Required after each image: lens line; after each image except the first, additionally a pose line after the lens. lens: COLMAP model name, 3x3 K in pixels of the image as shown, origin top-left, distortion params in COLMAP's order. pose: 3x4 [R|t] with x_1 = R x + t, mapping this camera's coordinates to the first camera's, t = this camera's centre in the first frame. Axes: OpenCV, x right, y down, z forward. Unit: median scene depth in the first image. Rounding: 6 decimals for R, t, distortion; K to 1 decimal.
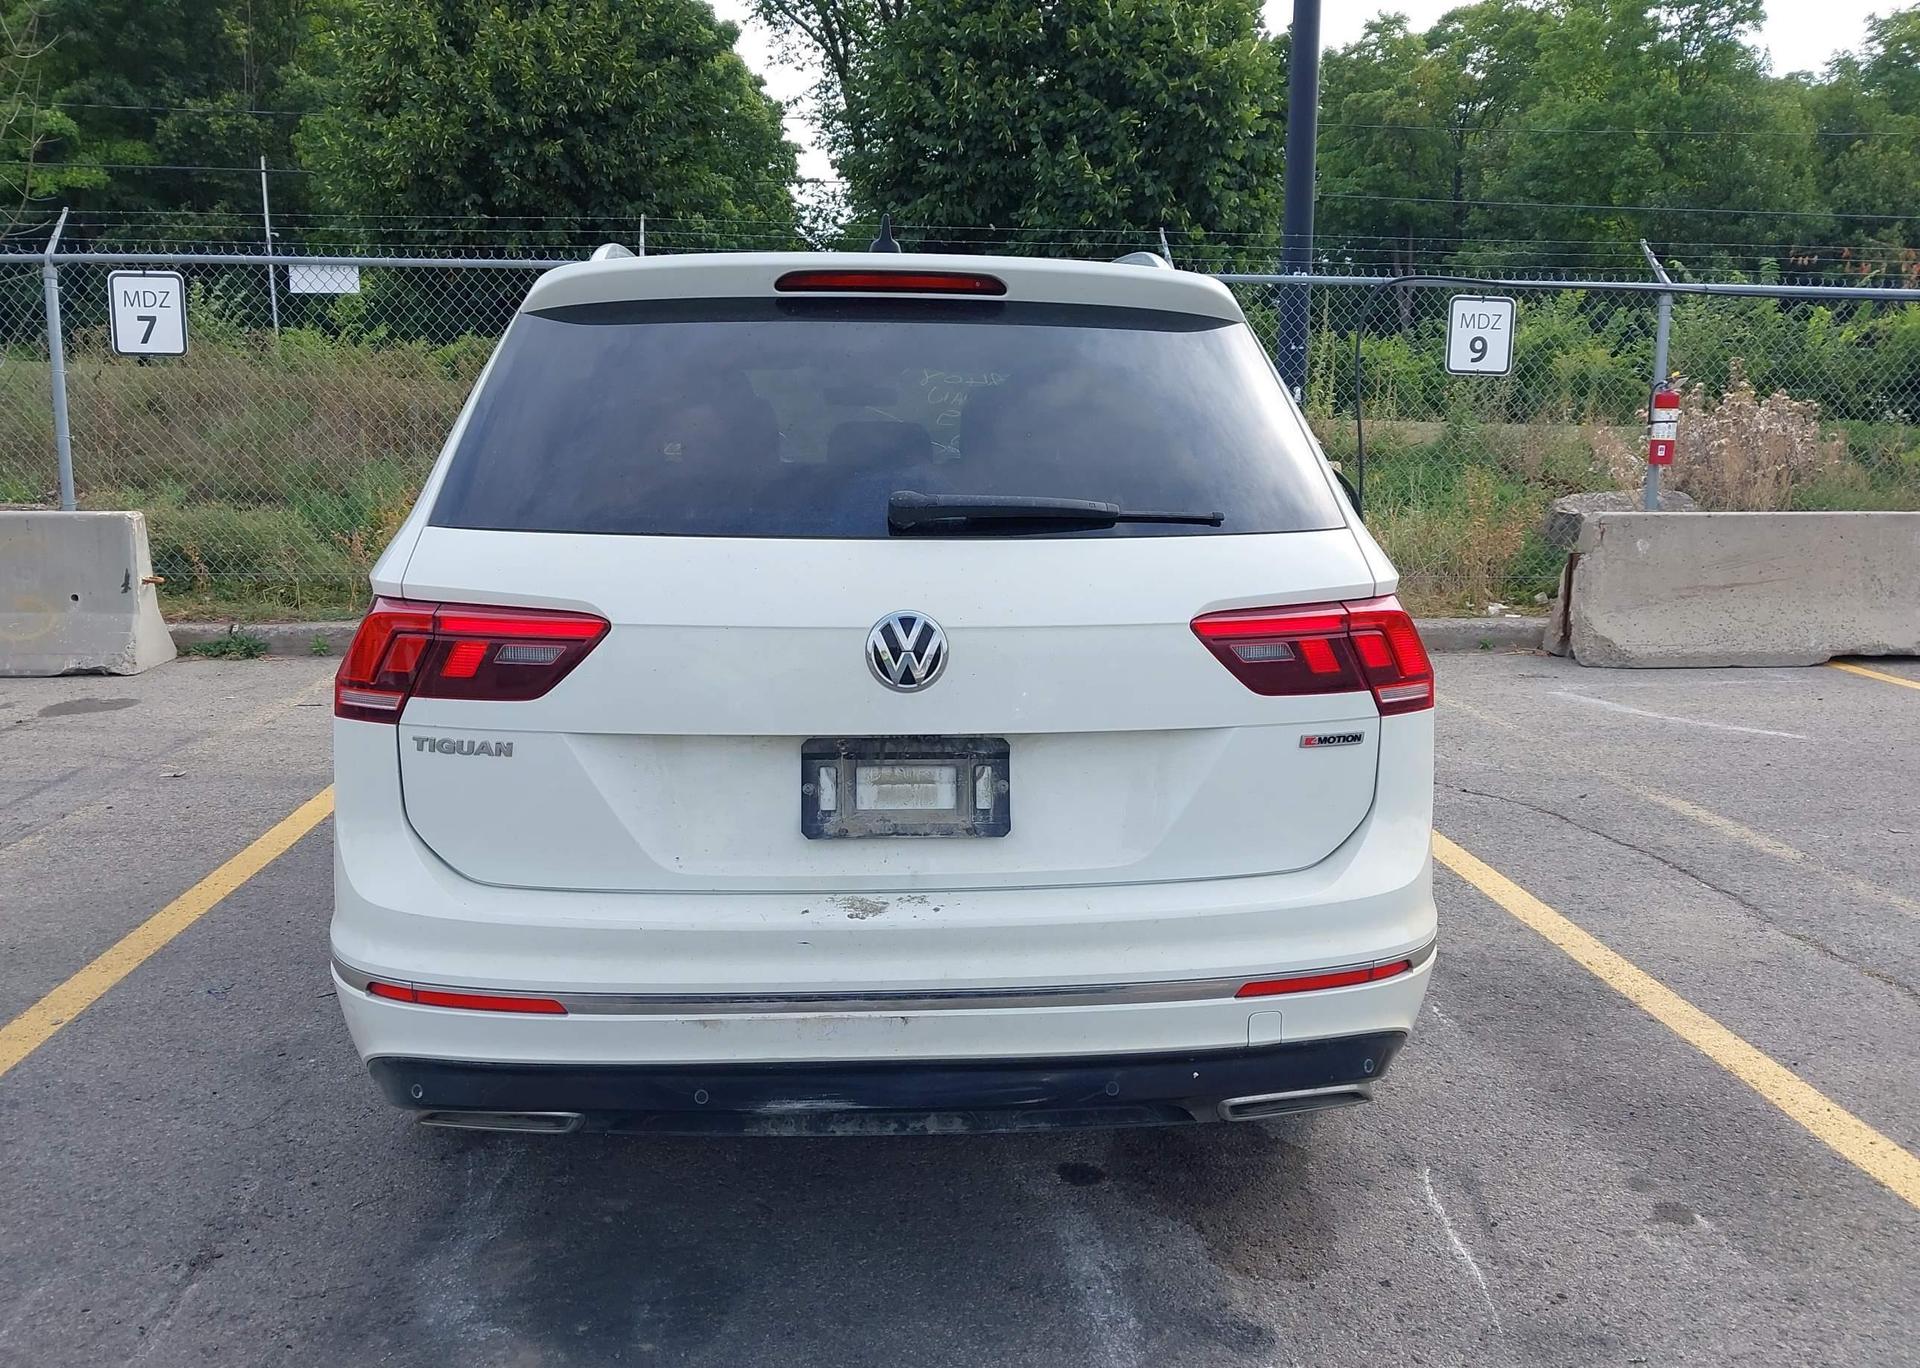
lens RADIAL K [[1509.1, 0, 966.9], [0, 1509.1, 683.3], [0, 0, 1]] dist [0.012277, -0.005364]
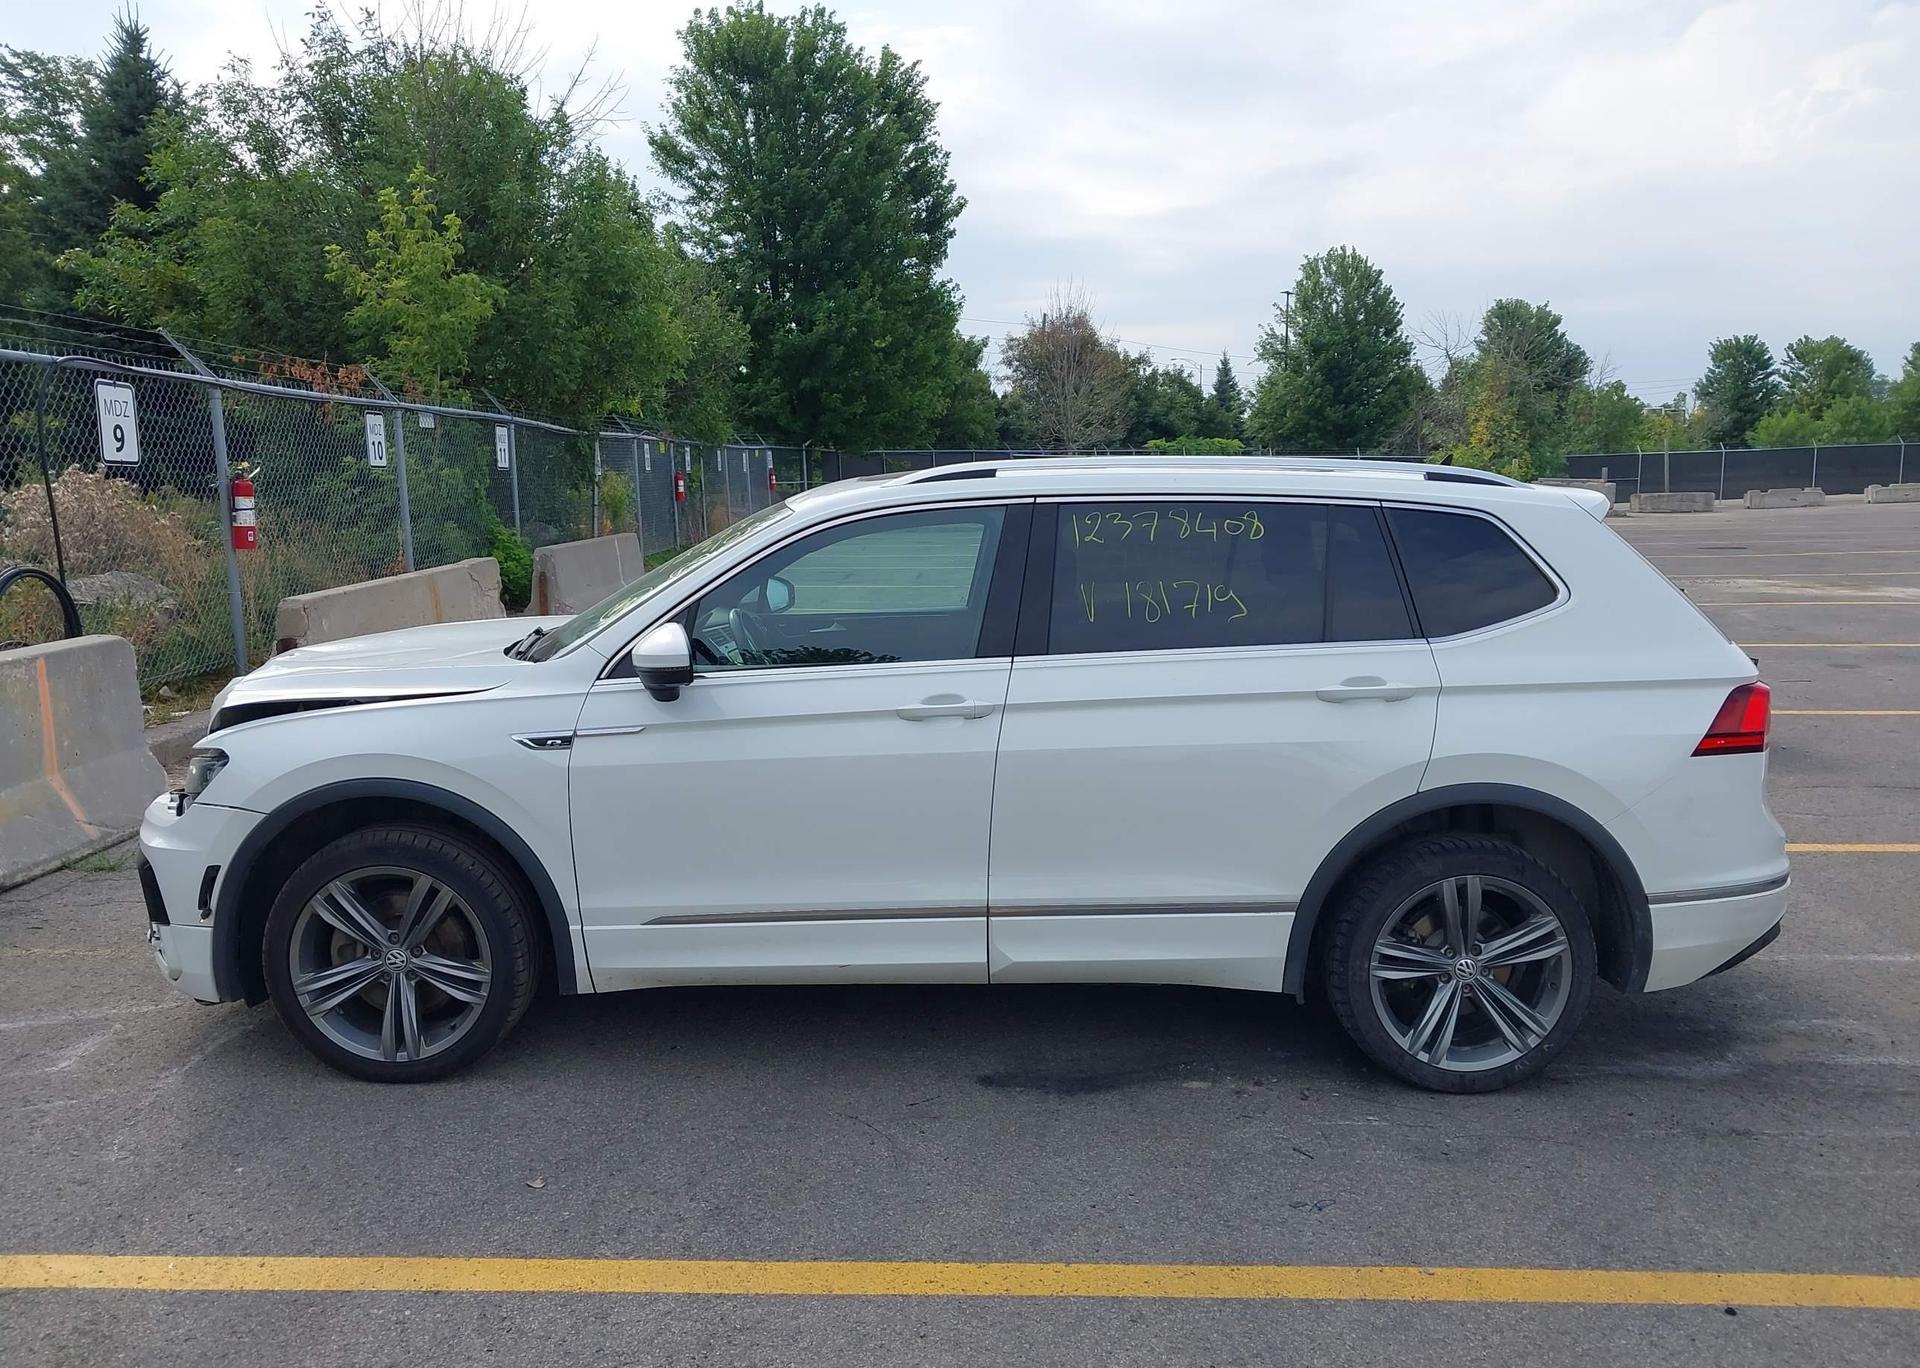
lens RADIAL K [[1525.9, 0, 952.6], [0, 1525.9, 687.6], [0, 0, 1]] dist [0.002200, -0.004632]
pose [[0.083820, -0.145624, 0.985783, -1.343546], [0.163643, 0.977845, 0.130537, -0.266668], [-0.982952, 0.150375, 0.105793, 1.026156]]
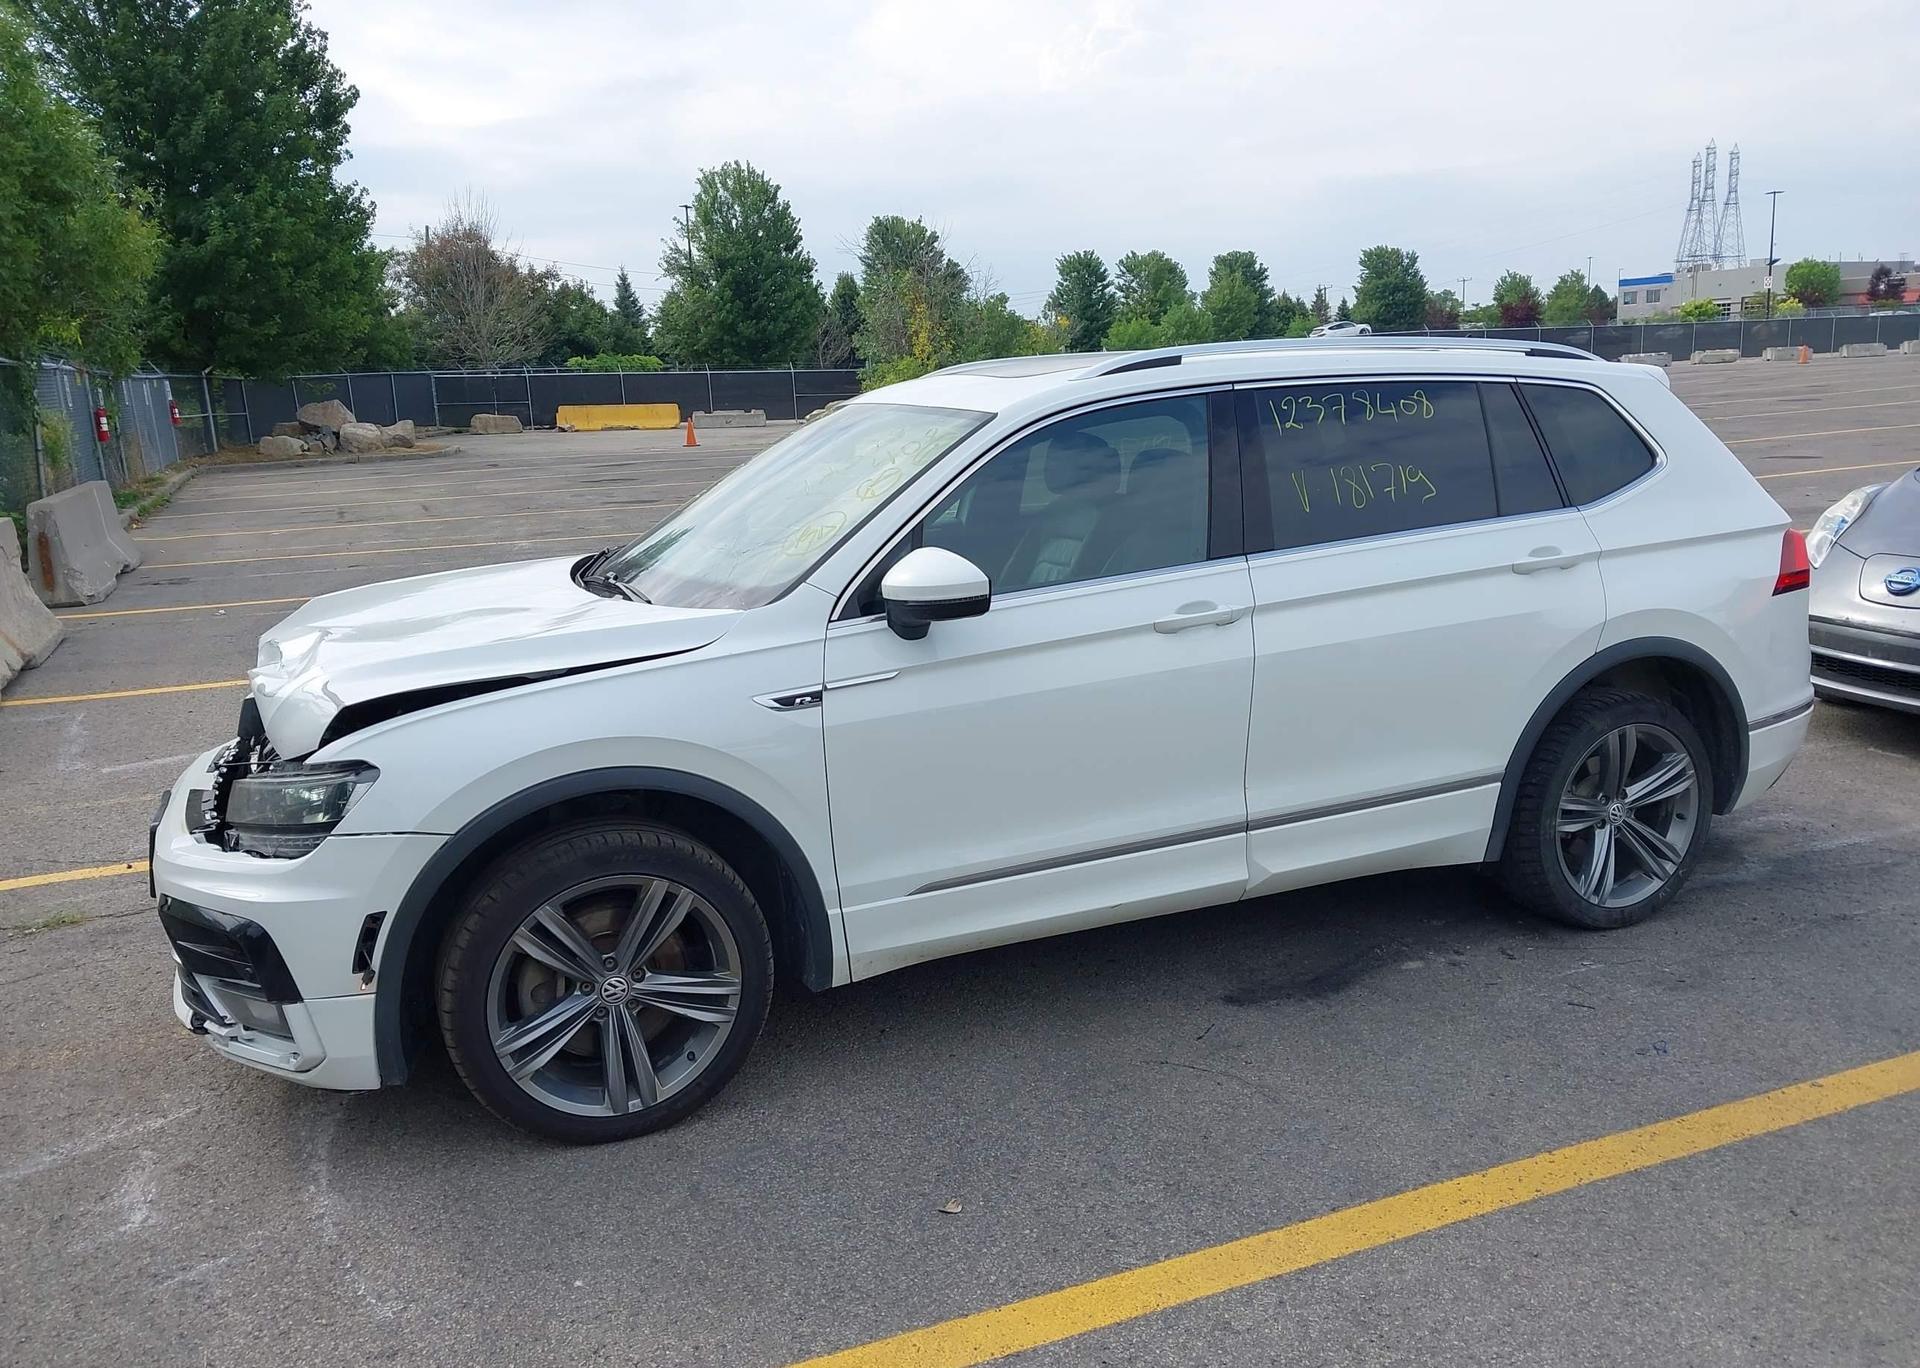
lens RADIAL K [[1509.1, 0, 966.9], [0, 1509.1, 683.3], [0, 0, 1]] dist [0.012277, -0.005364]
pose [[-0.316747, -0.182871, 0.930714, -1.176503], [0.186893, 0.949969, 0.250259, -0.348535], [-0.929915, 0.253213, -0.266723, 1.560870]]
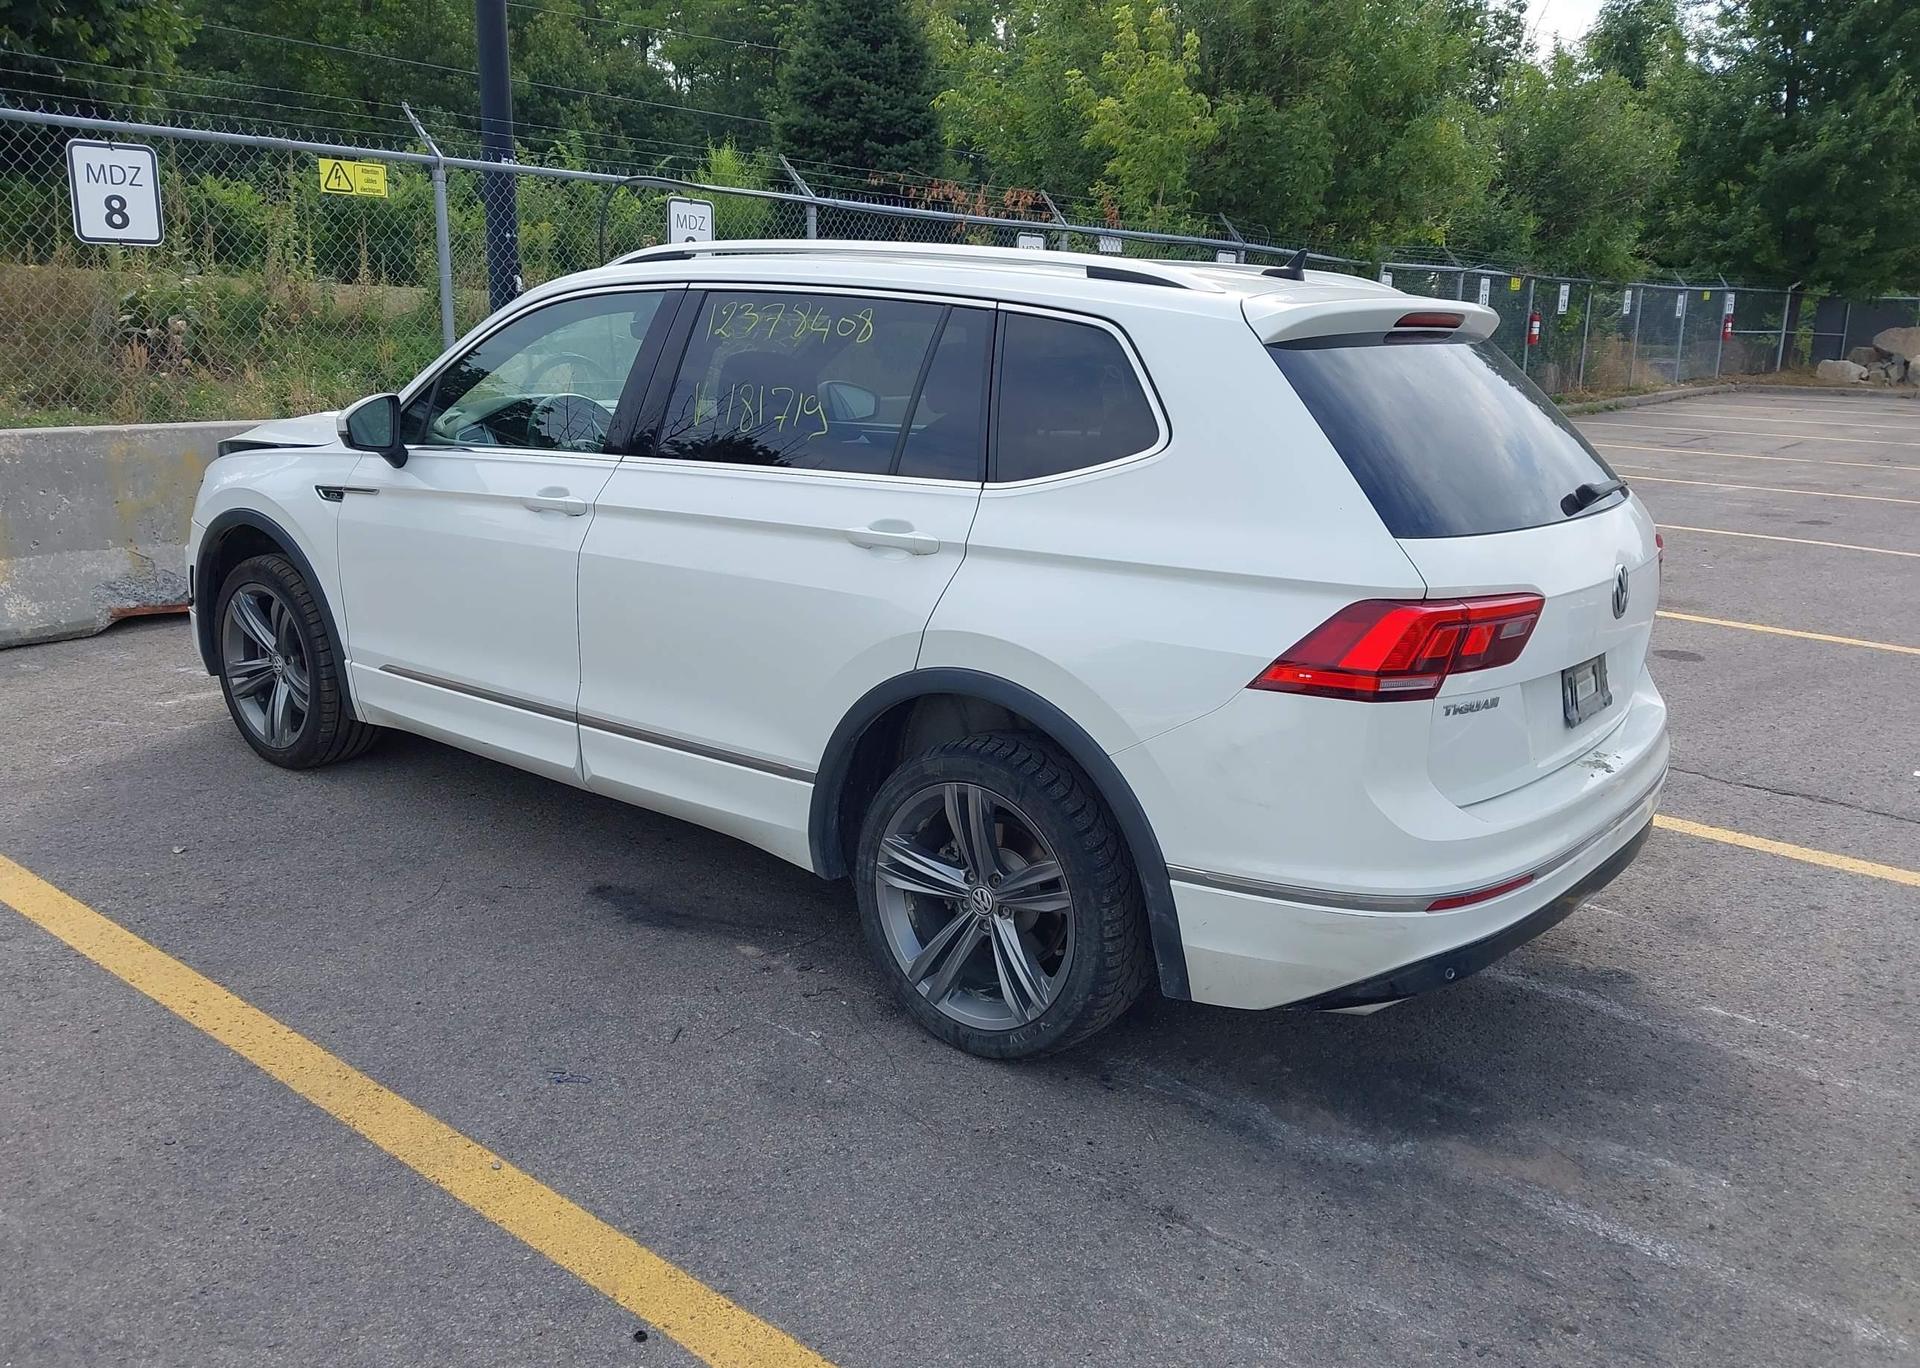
lens RADIAL K [[1525.9, 0, 952.6], [0, 1525.9, 687.6], [0, 0, 1]] dist [0.002200, -0.004632]
pose [[0.683002, -0.166113, 0.711277, -0.875620], [0.092883, 0.985643, 0.140999, -0.112154], [-0.724487, -0.030237, 0.688625, 0.232522]]
